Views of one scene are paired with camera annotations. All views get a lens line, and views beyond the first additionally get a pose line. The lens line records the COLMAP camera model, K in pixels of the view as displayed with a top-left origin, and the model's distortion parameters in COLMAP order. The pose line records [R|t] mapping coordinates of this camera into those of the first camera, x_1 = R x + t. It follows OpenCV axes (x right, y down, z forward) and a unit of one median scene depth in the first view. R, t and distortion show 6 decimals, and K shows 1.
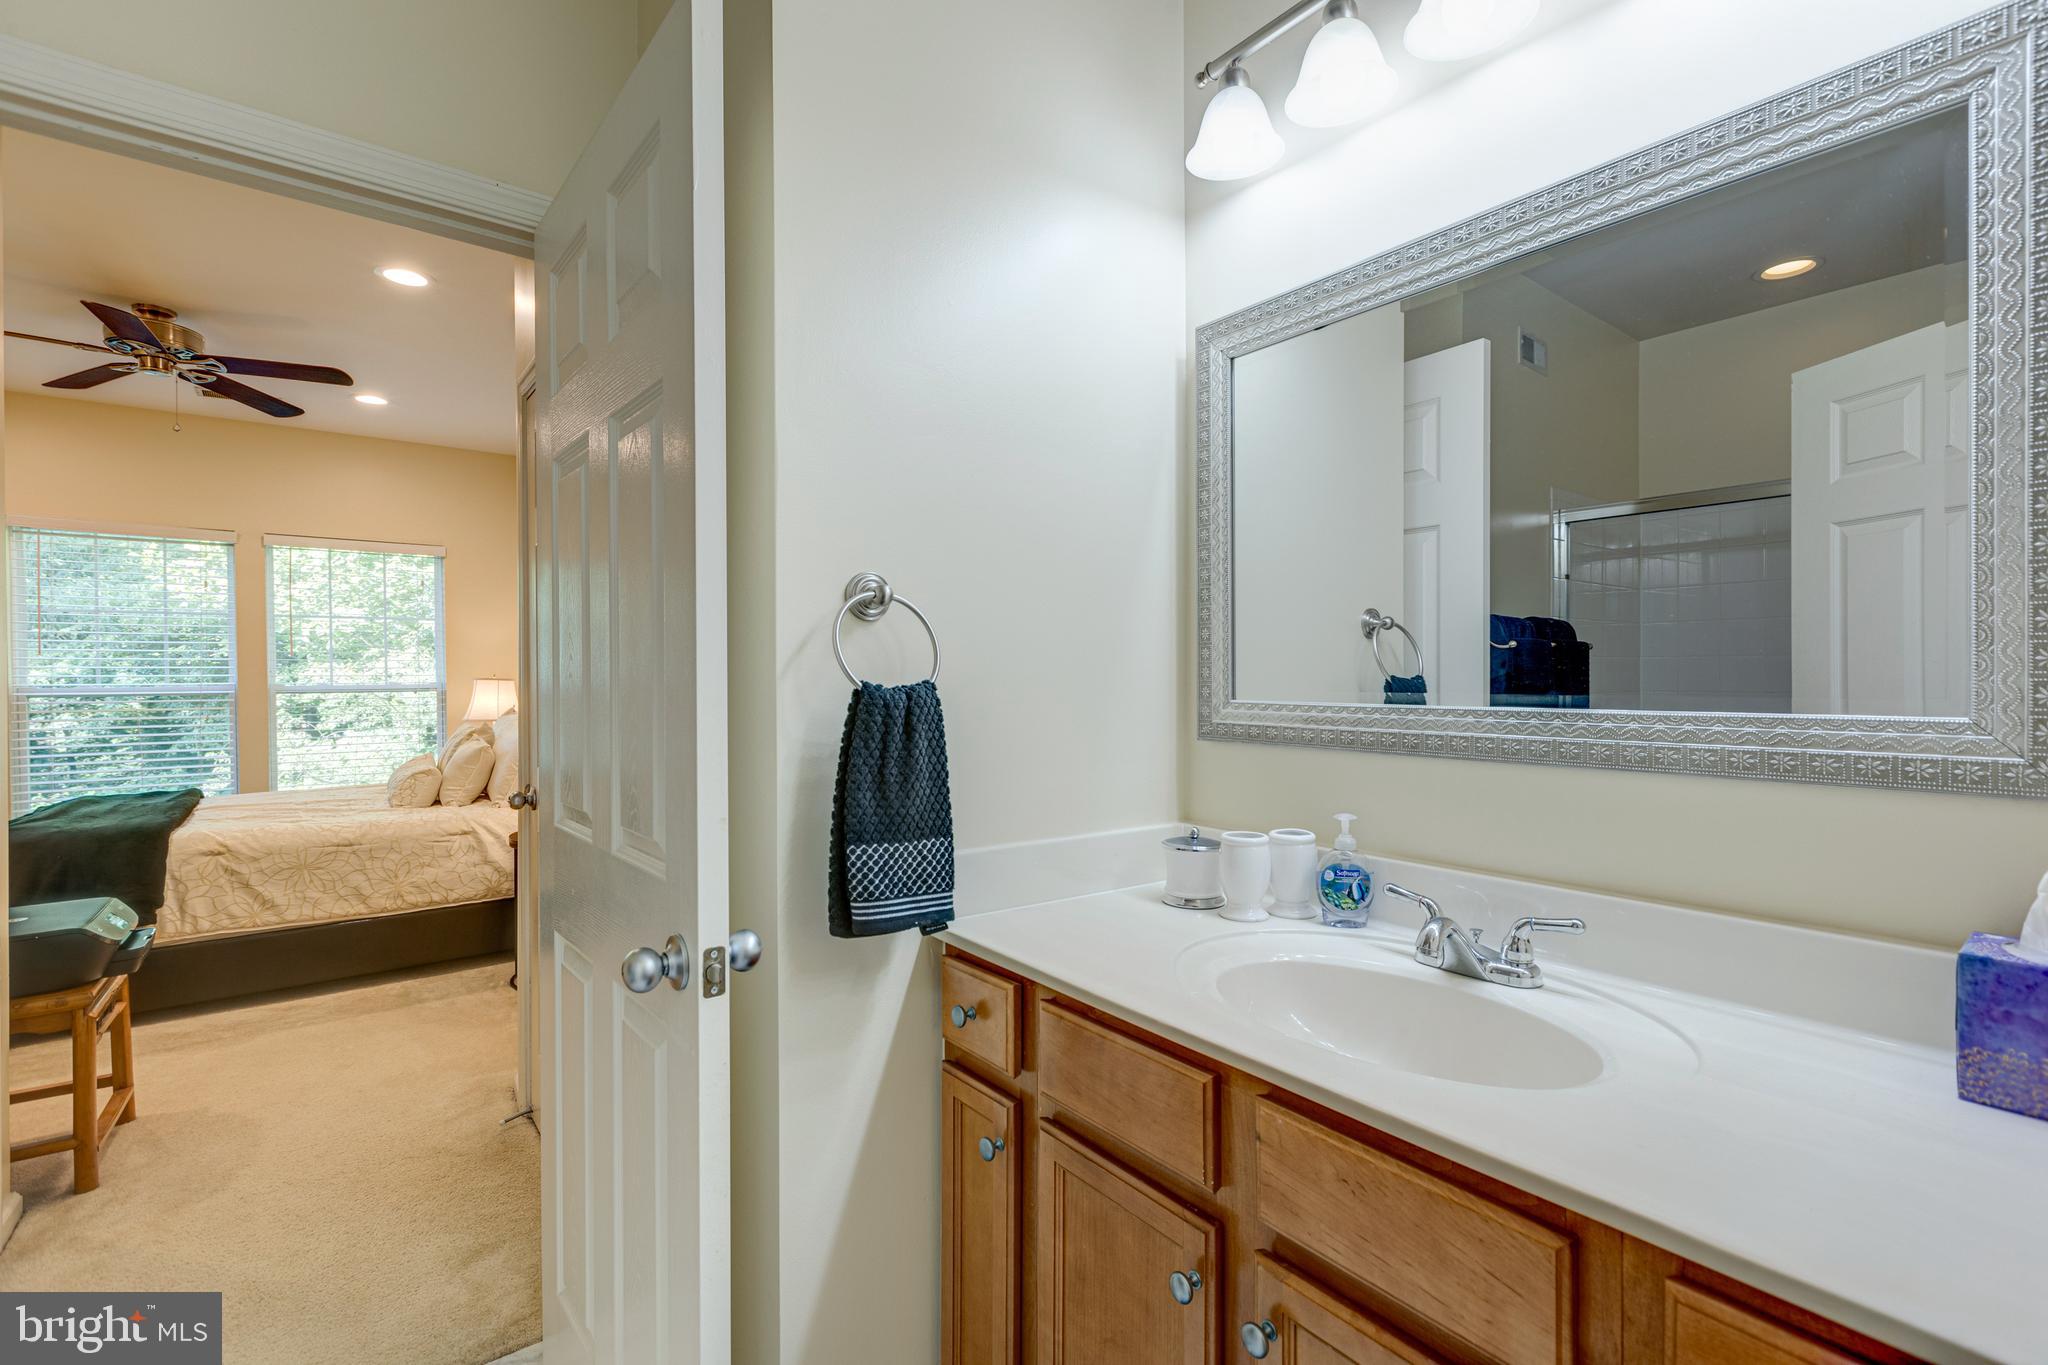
lens RADIAL K [[903.7, 0, 1029.5], [0, 903.7, 679.2], [0, 0, 1]] dist [0.001365, -0.000312]
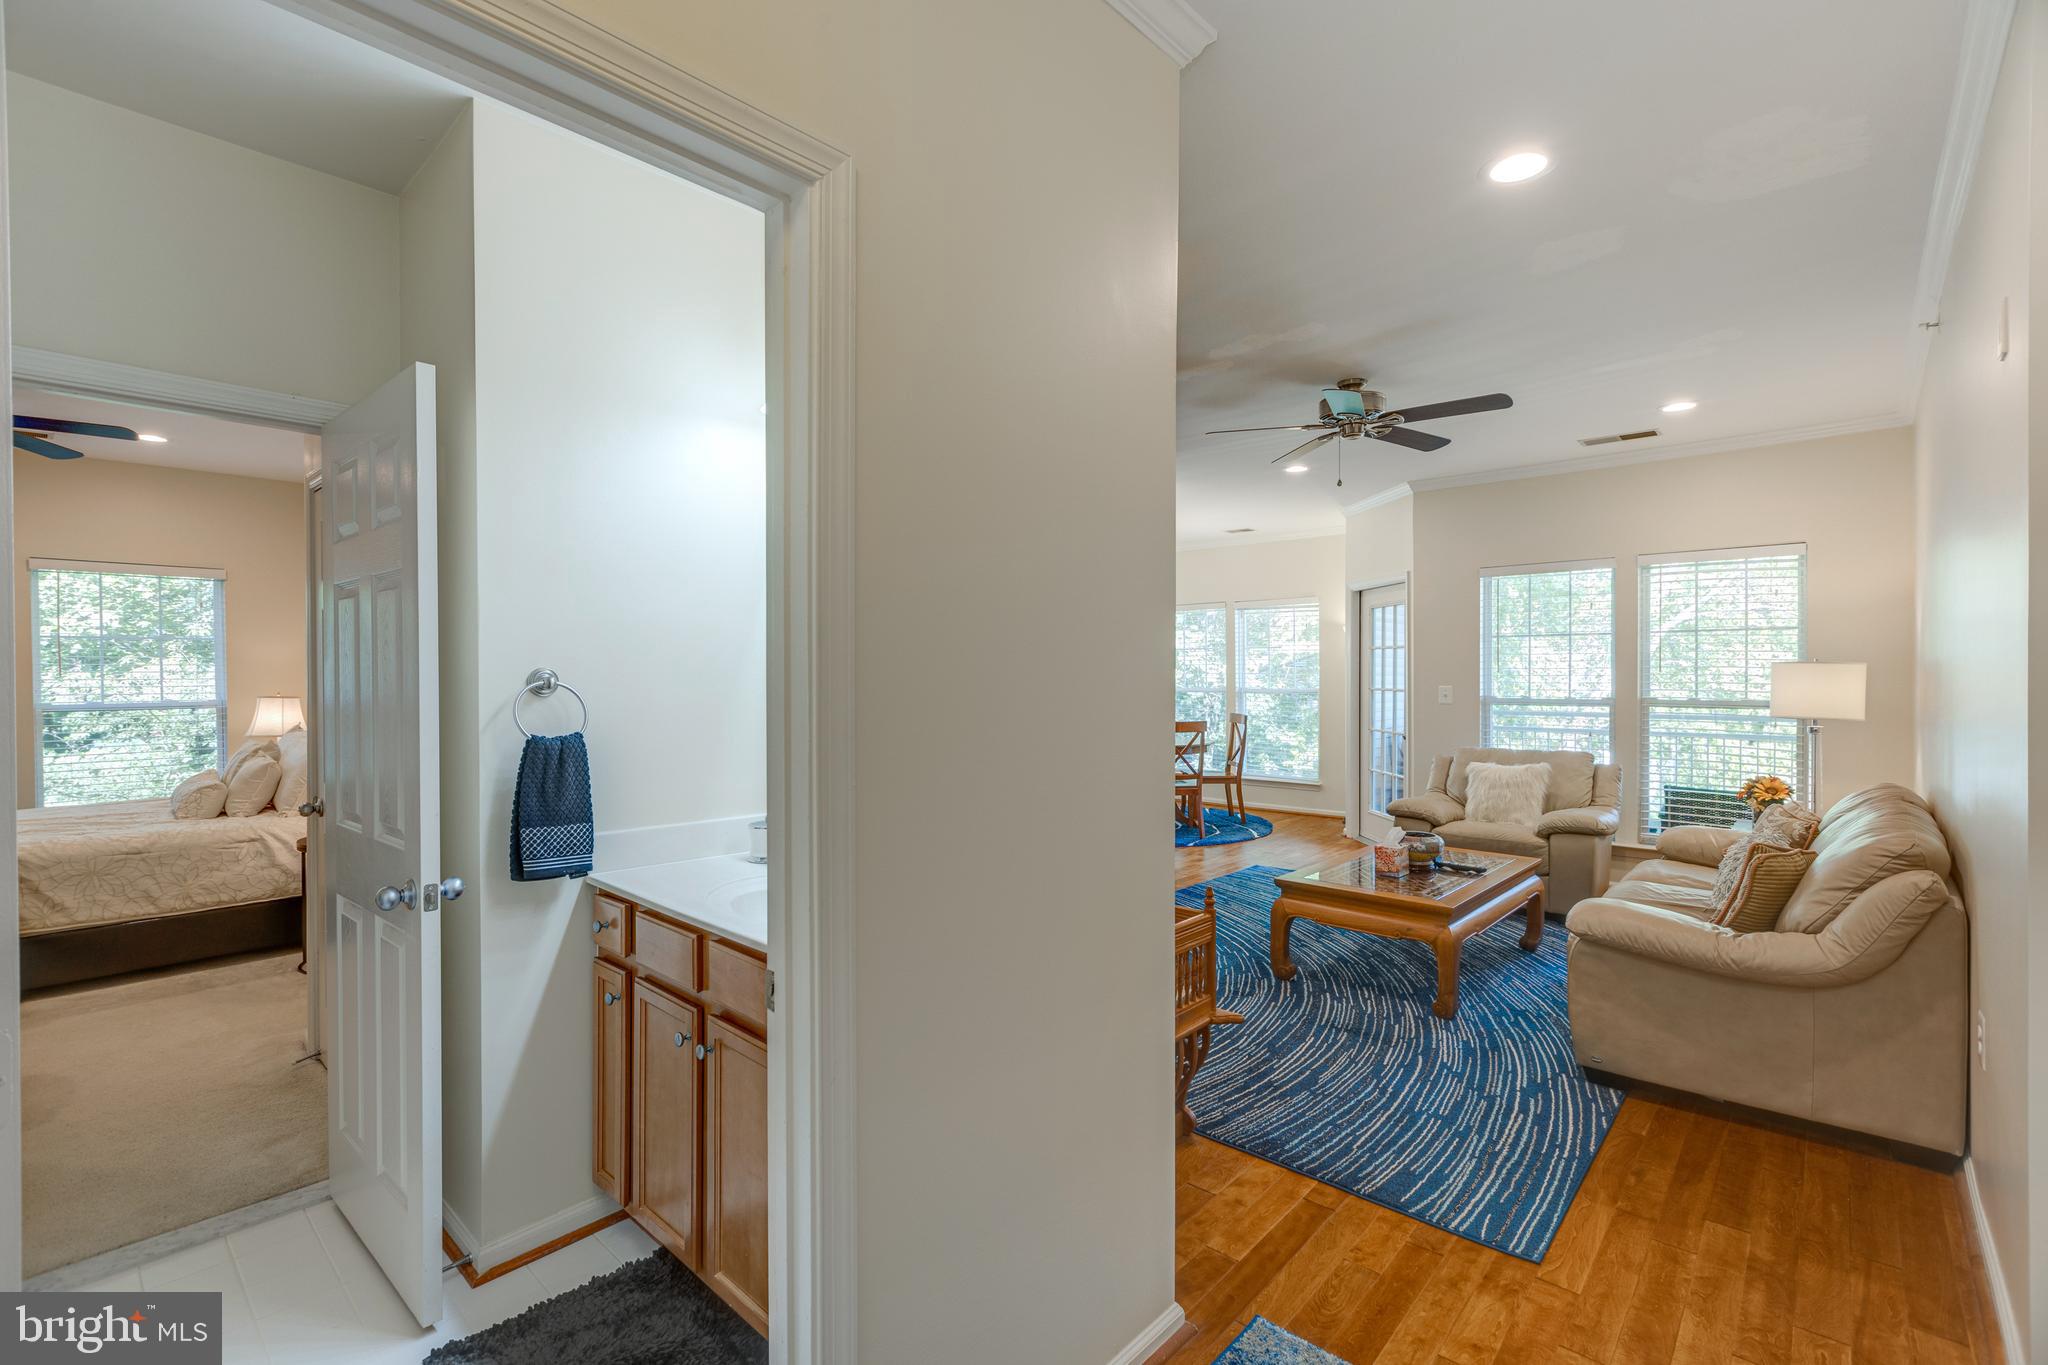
lens RADIAL K [[903.7, 0, 1029.5], [0, 903.7, 679.2], [0, 0, 1]] dist [0.001365, -0.000312]
pose [[0.986575, -0.000901, 0.163308, 0.188990], [0.000359, 0.999994, 0.003350, -0.043546], [-0.163310, -0.003247, 0.986570, -0.346948]]
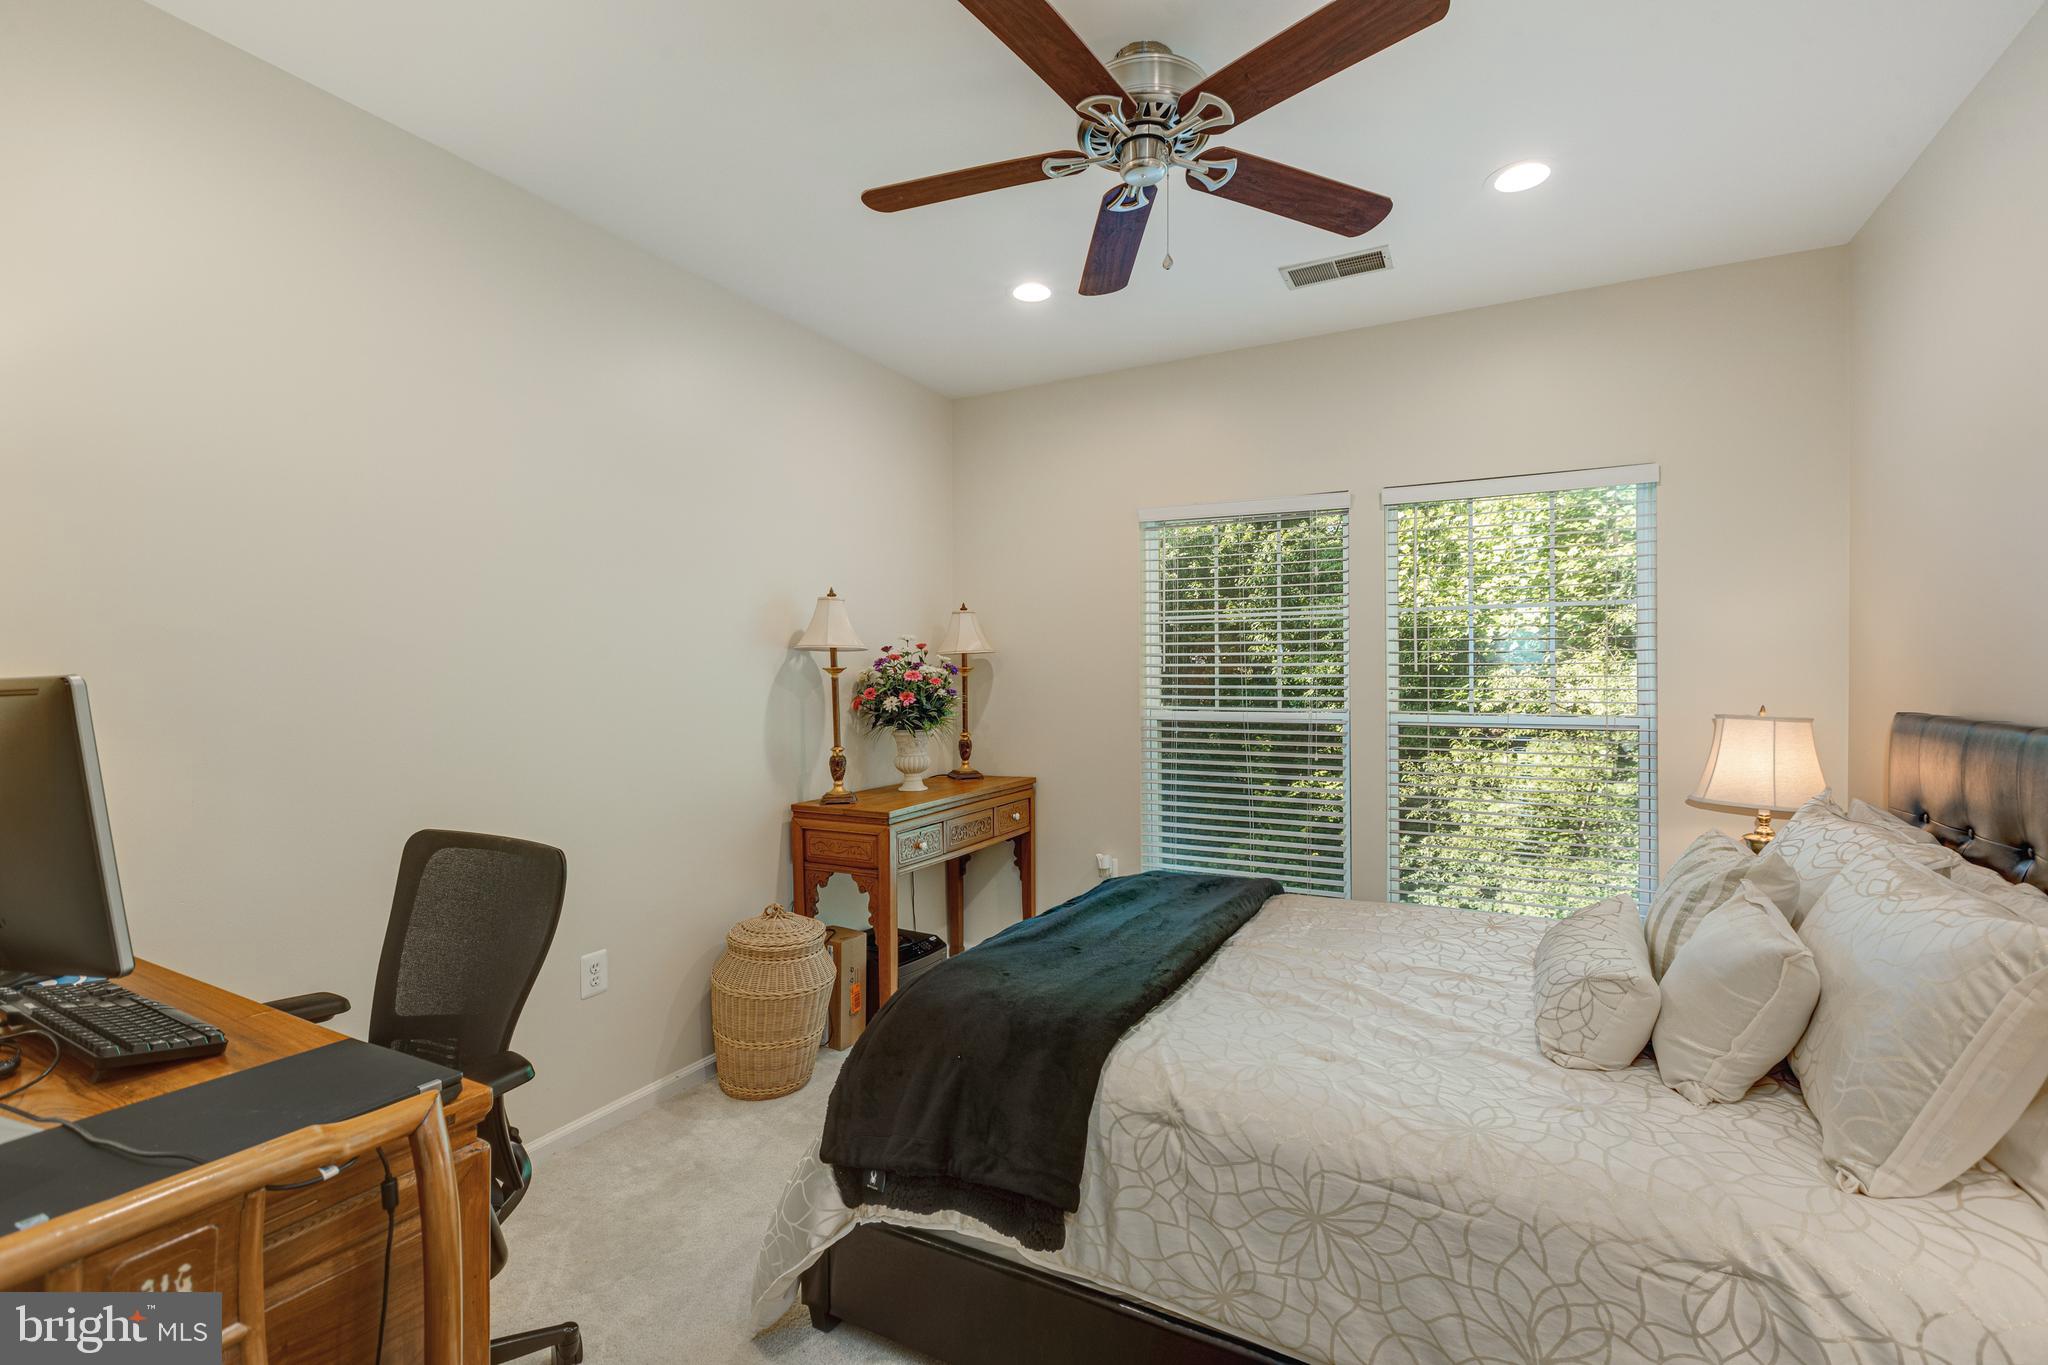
lens RADIAL K [[903.7, 0, 1029.5], [0, 903.7, 679.2], [0, 0, 1]] dist [0.001365, -0.000312]
pose [[0.397205, 0.009412, -0.917682, -0.563353], [-0.005468, 0.999954, 0.007889, -0.038636], [0.917714, 0.001885, 0.397238, 0.836237]]
